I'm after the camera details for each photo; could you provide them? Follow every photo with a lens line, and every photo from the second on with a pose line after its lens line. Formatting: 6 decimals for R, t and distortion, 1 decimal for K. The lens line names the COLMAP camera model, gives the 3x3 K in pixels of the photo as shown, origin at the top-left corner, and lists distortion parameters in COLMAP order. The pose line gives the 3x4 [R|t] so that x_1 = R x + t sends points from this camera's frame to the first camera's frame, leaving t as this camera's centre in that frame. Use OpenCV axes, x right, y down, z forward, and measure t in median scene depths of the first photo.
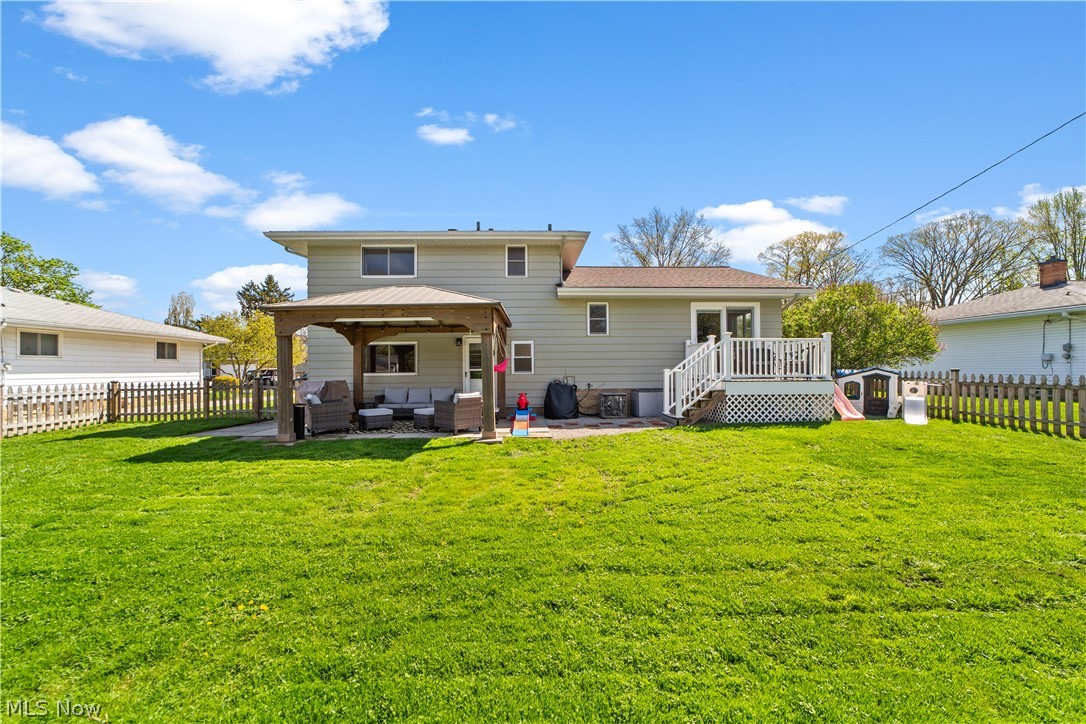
lens RADIAL K [[416.9, 0, 545.6], [0, 416.9, 367.1], [0, 0, 1]] dist [0.000046, 0.000089]
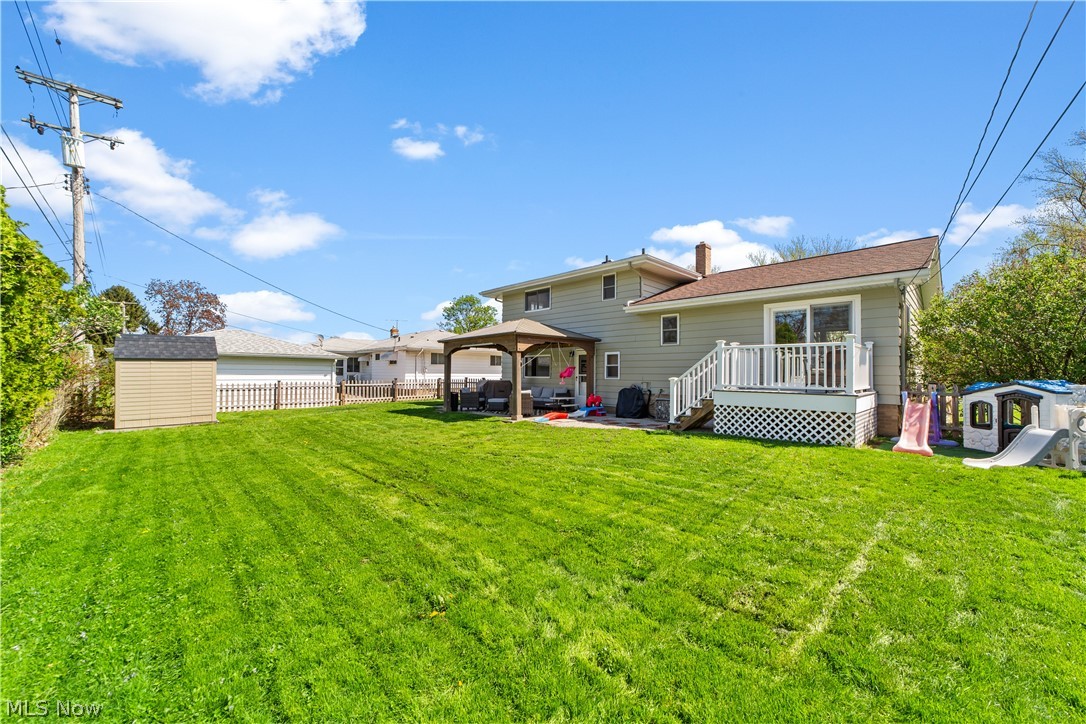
lens RADIAL K [[416.9, 0, 545.6], [0, 416.9, 367.1], [0, 0, 1]] dist [0.000046, 0.000089]
pose [[0.681155, 0.001560, -0.732138, 0.712142], [-0.009197, 0.999937, -0.006426, -0.009215], [0.732081, 0.011110, 0.681127, 0.030833]]
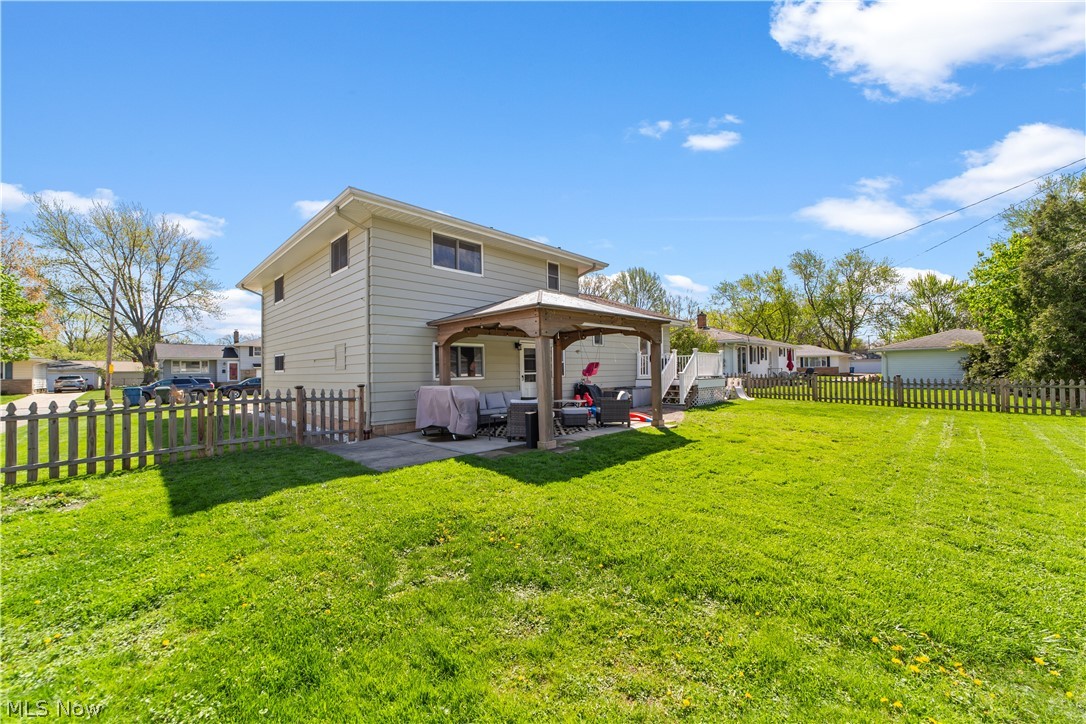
lens RADIAL K [[416.9, 0, 545.6], [0, 416.9, 367.1], [0, 0, 1]] dist [0.000046, 0.000089]
pose [[0.728135, 0.013697, 0.685296, -0.866591], [0.001848, 0.999757, -0.021946, 0.013845], [-0.685431, 0.017246, 0.727934, 0.205867]]
